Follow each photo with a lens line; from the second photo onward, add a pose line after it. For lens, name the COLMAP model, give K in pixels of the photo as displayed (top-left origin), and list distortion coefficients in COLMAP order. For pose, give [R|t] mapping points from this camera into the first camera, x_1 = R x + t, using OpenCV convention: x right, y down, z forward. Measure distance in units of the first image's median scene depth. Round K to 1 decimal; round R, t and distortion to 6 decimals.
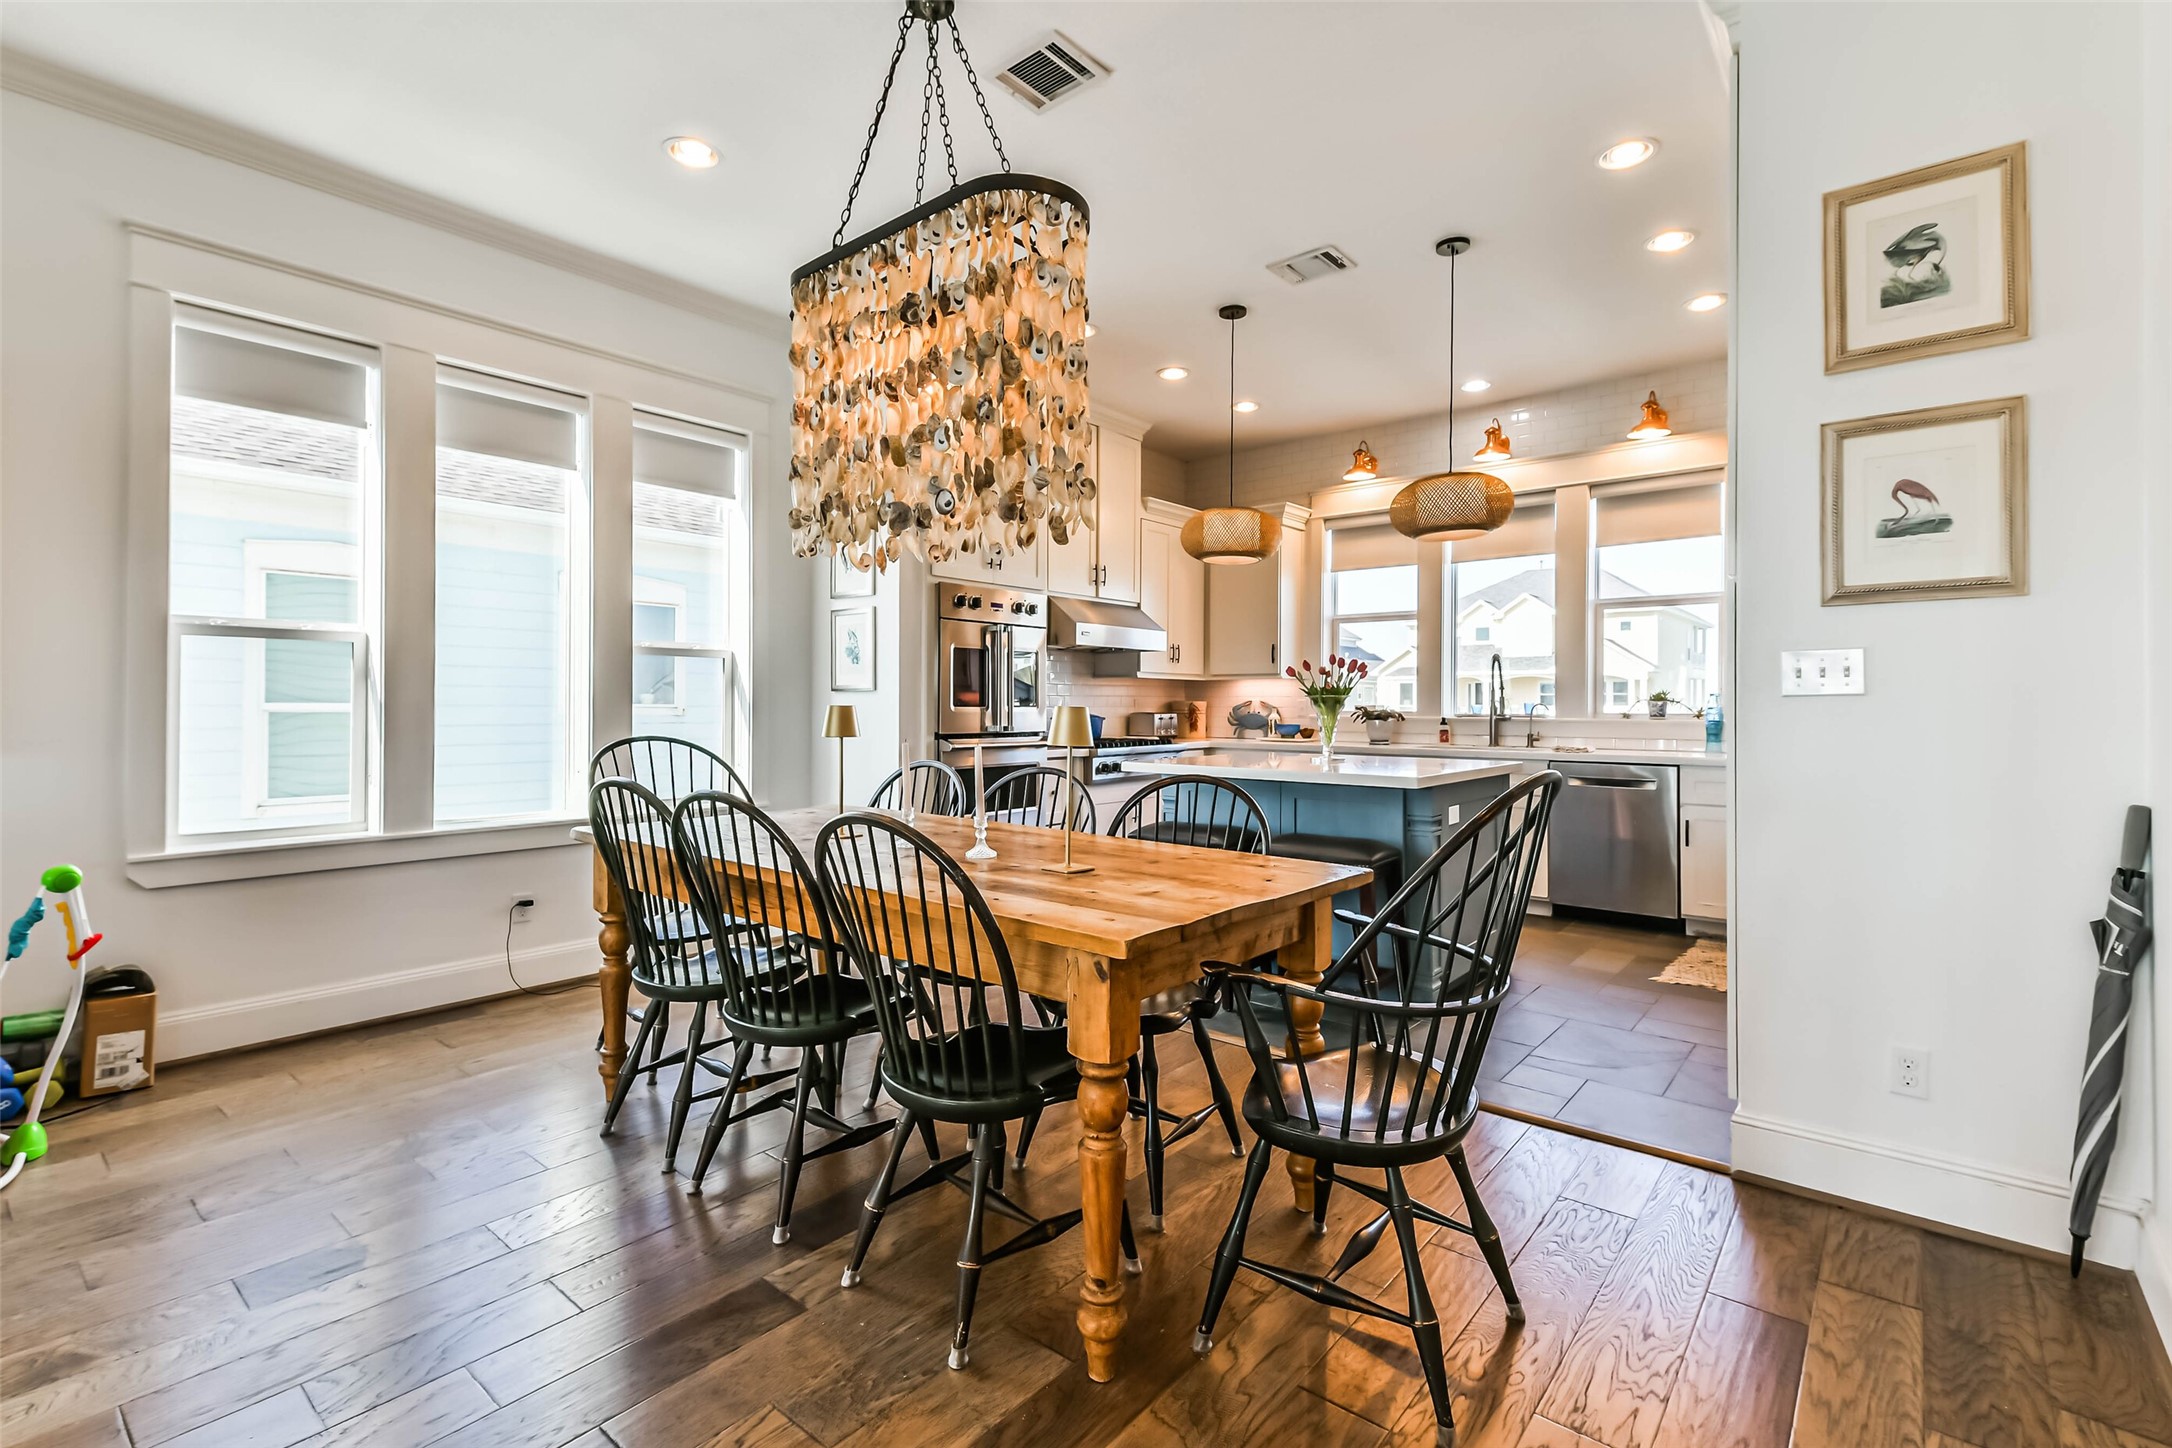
lens RADIAL K [[965.7, 0, 1085.9], [0, 965.7, 710.7], [0, 0, 1]] dist [0.000256, 0.000003]
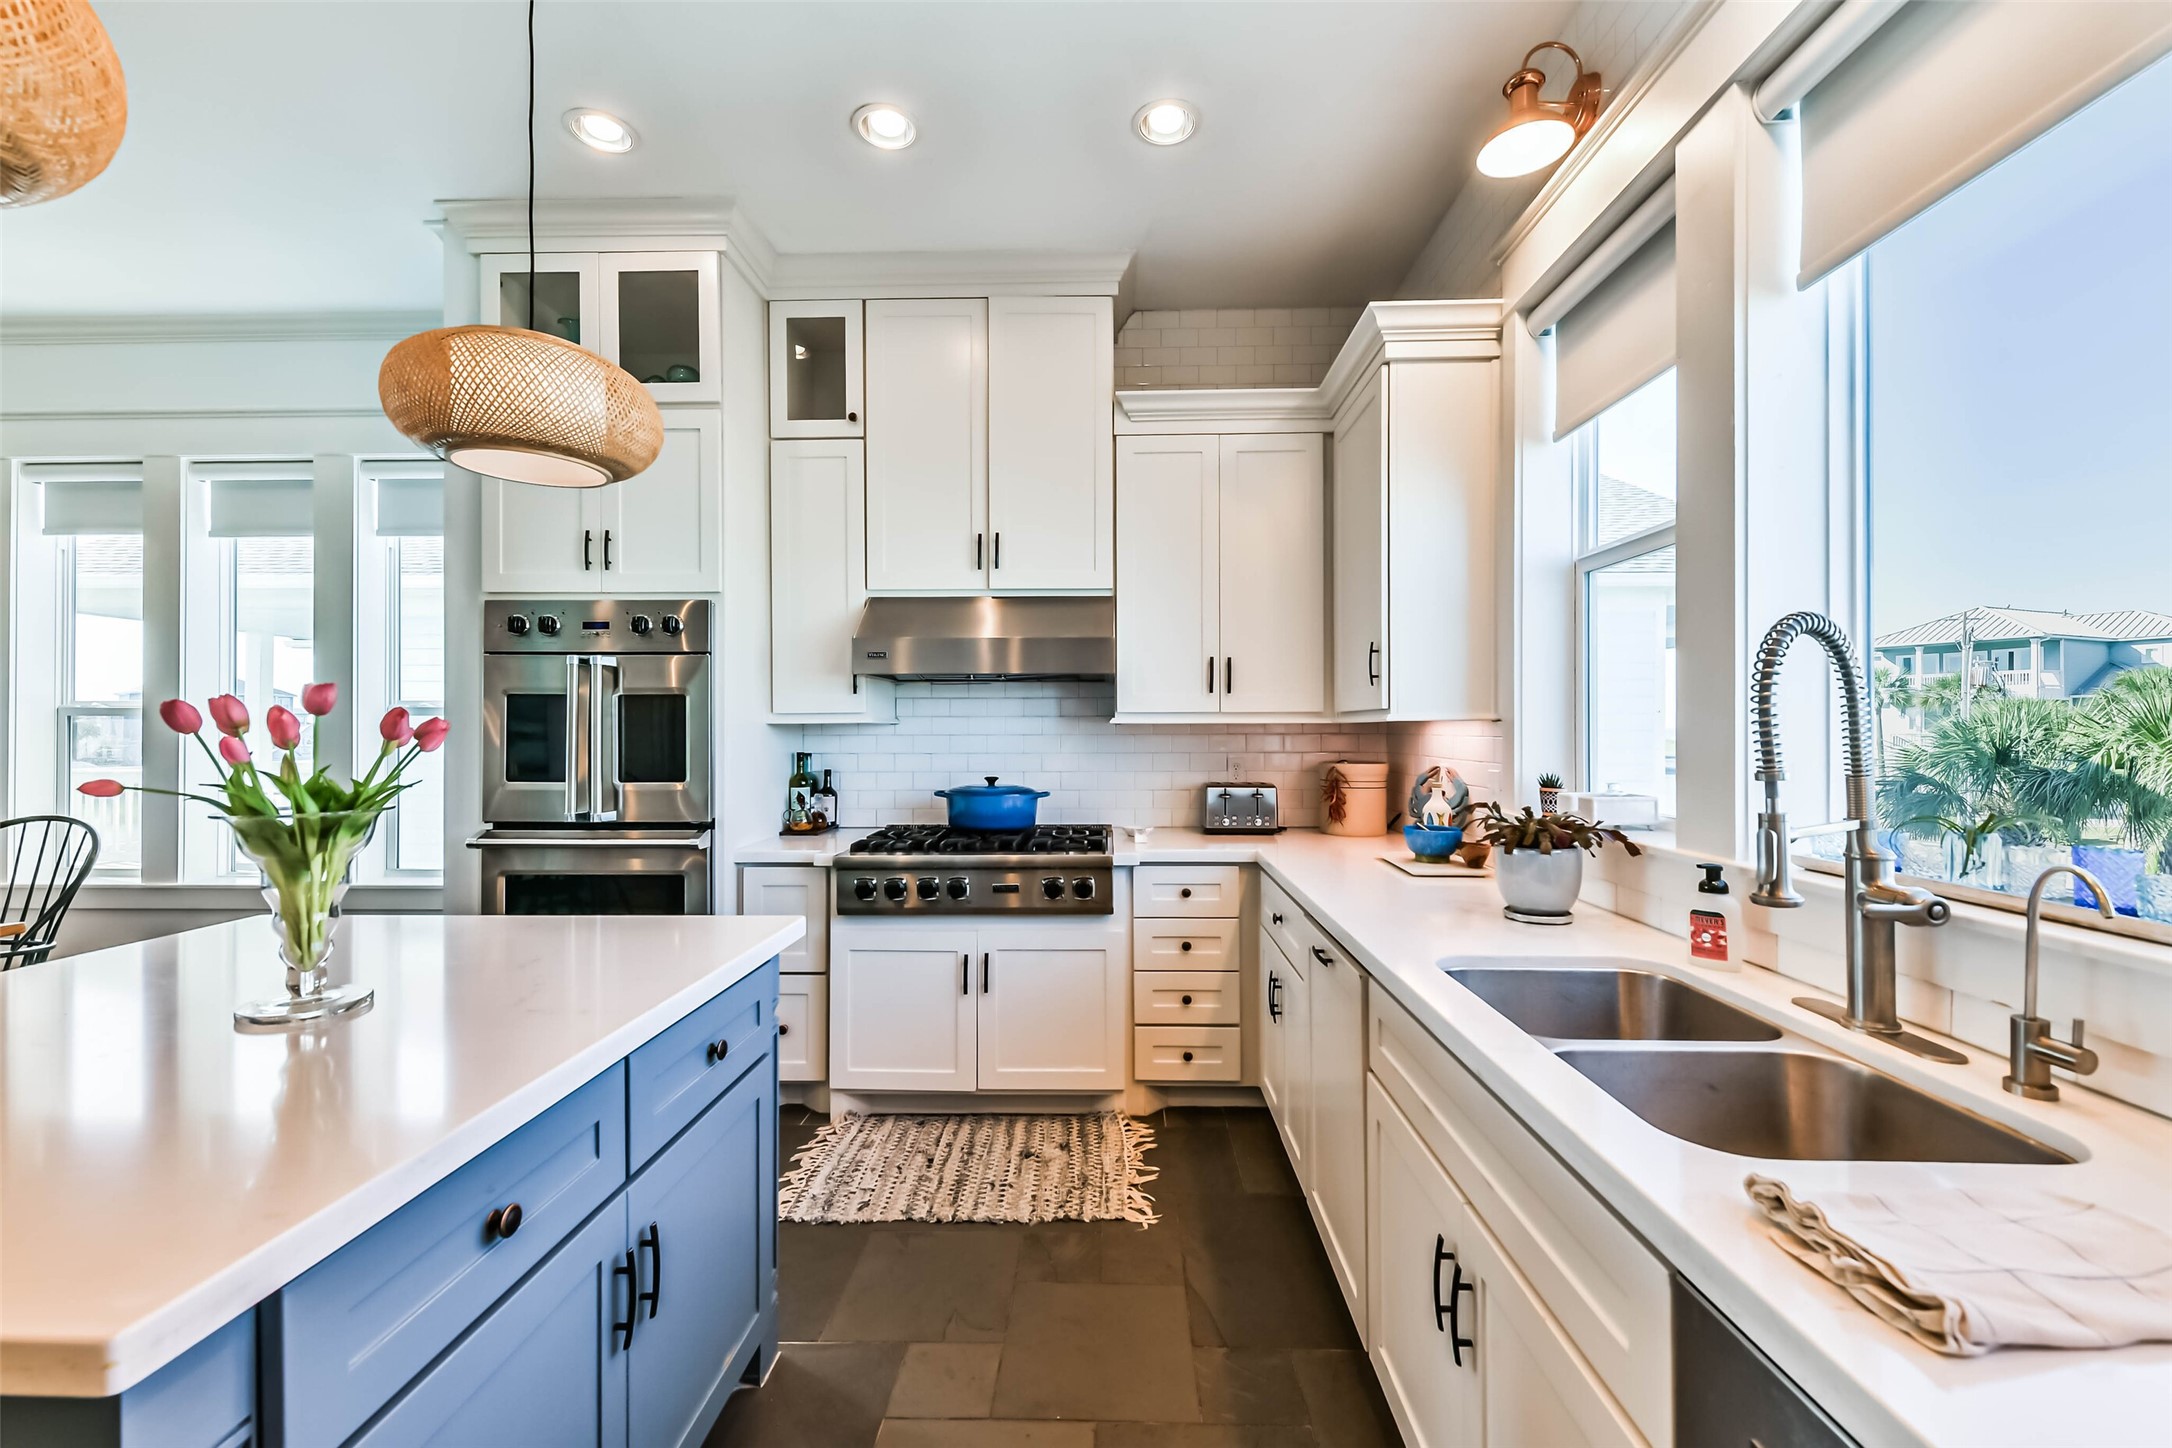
lens RADIAL K [[846.0, 0, 1088.3], [0, 846.0, 723.2], [0, 0, 1]] dist [0.023114, -0.003155]
pose [[0.625723, -0.004101, -0.780035, 0.564340], [0.000127, 0.999987, -0.005155, -0.041102], [0.780045, 0.003126, 0.625715, 0.903872]]
